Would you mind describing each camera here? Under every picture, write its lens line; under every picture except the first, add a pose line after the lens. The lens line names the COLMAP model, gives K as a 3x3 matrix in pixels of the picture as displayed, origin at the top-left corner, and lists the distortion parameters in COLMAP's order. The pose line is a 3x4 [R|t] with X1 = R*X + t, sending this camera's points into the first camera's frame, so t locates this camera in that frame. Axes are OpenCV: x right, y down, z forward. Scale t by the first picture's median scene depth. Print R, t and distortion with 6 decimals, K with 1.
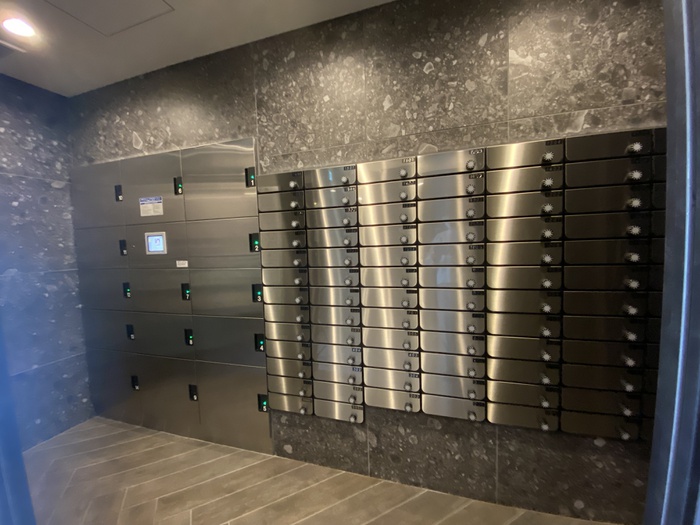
lens RADIAL K [[287.9, 0, 350.0], [0, 287.9, 262.5], [0, 0, 1]] dist [0.018745, -0.019372]
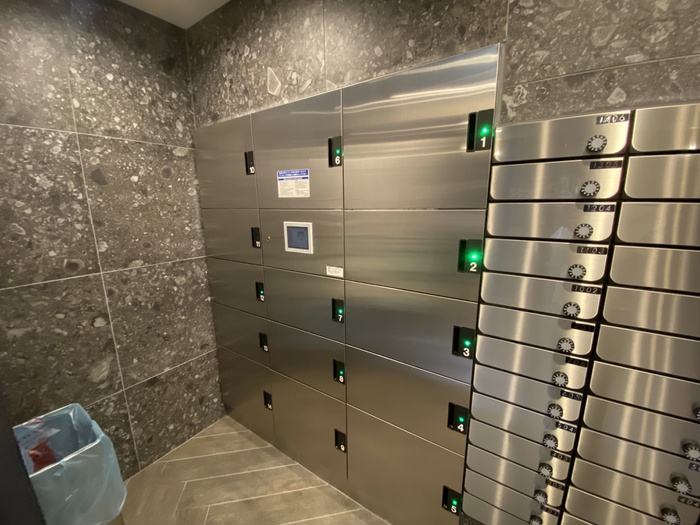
lens RADIAL K [[287.9, 0, 350.0], [0, 287.9, 262.5], [0, 0, 1]] dist [0.018745, -0.019372]
pose [[0.958084, 0.080104, -0.275059, -0.351076], [-0.040507, 0.988346, 0.146738, -0.113542], [0.283608, -0.129446, 0.950163, 0.360817]]
